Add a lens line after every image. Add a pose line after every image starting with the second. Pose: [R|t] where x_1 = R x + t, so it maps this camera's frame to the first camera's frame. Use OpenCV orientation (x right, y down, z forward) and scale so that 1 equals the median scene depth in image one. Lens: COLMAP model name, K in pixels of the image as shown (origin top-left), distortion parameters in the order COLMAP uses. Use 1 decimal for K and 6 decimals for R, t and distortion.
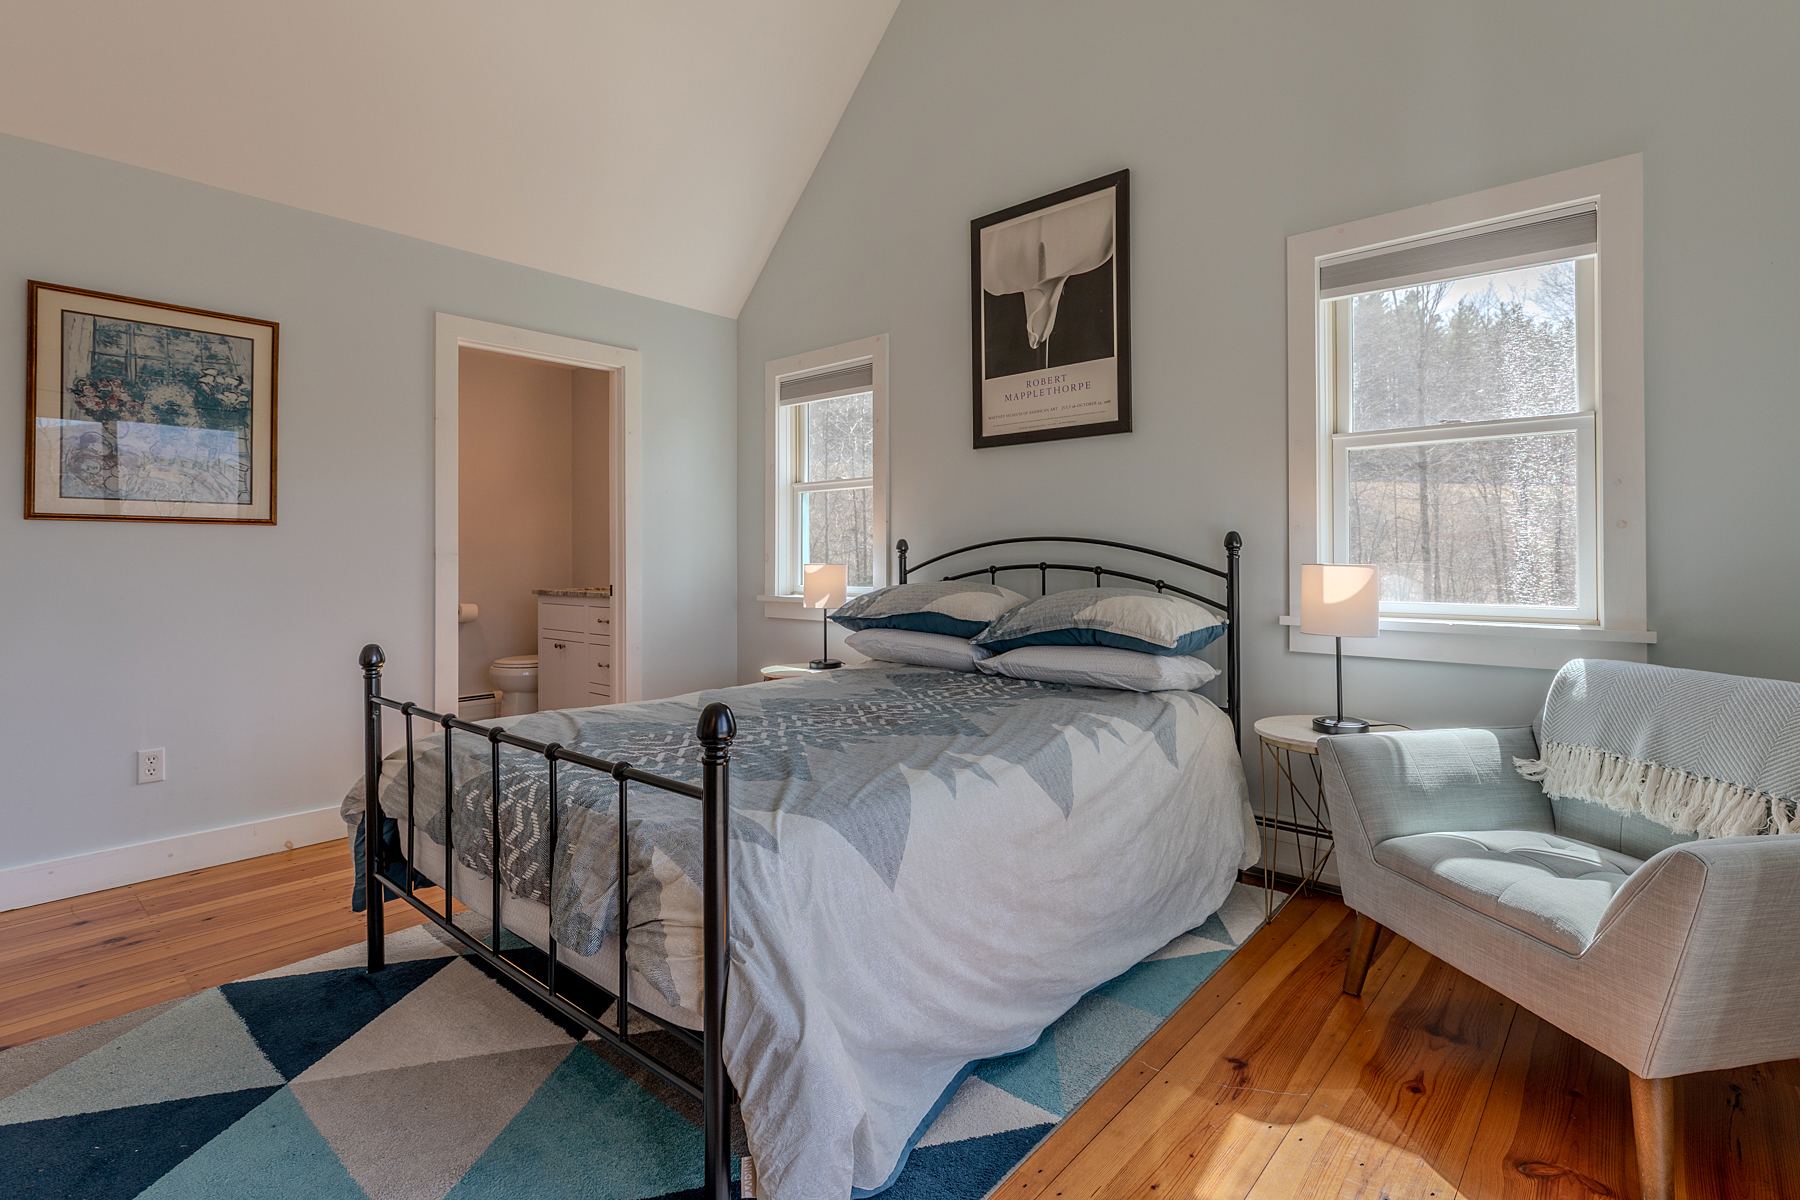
lens RADIAL K [[871.2, 0, 922.2], [0, 871.2, 552.4], [0, 0, 1]] dist [0.014149, 0.004256]
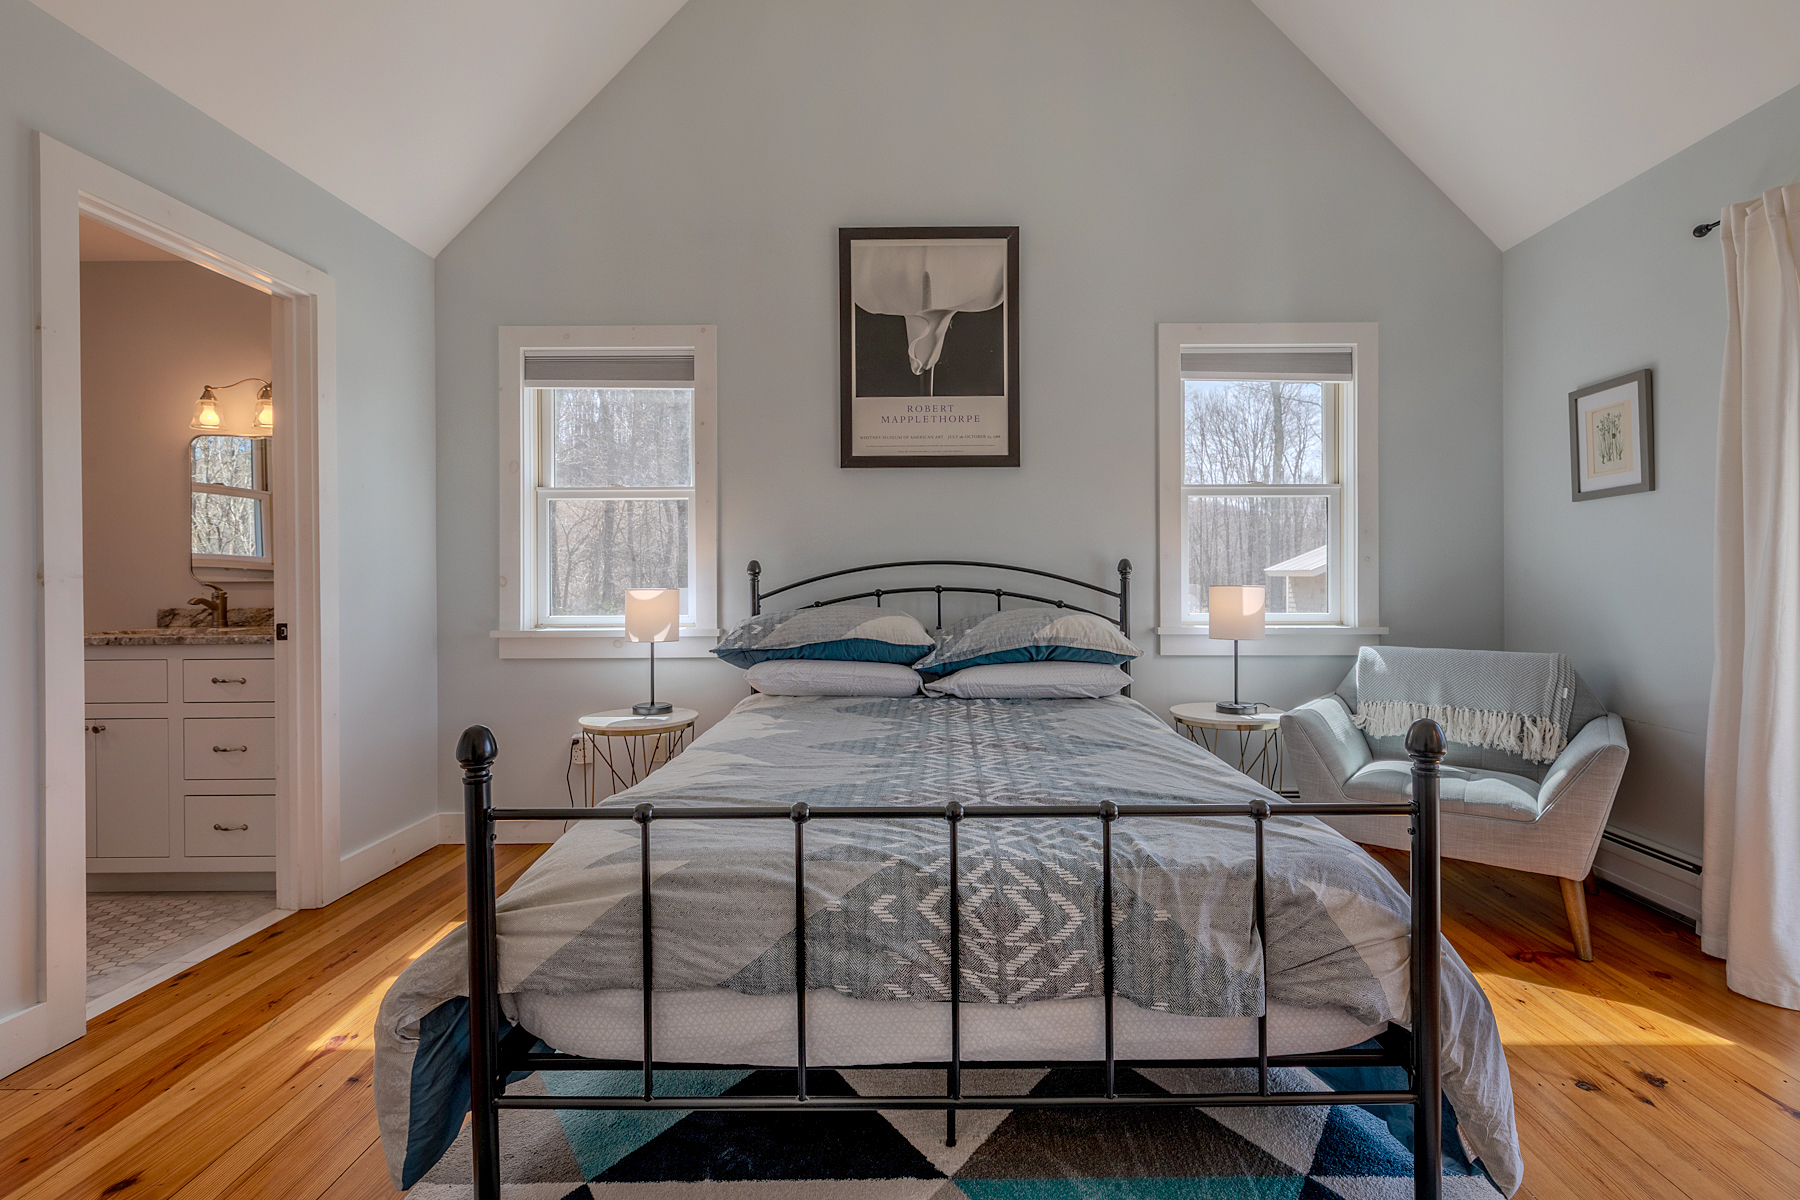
lens RADIAL K [[871.2, 0, 913.8], [0, 871.2, 586.2], [0, 0, 1]] dist [0.014149, 0.004256]
pose [[0.753433, -0.007038, 0.657487, -0.565272], [-0.002511, 0.999905, 0.013580, -0.001691], [-0.657520, -0.011883, 0.753344, 0.245744]]
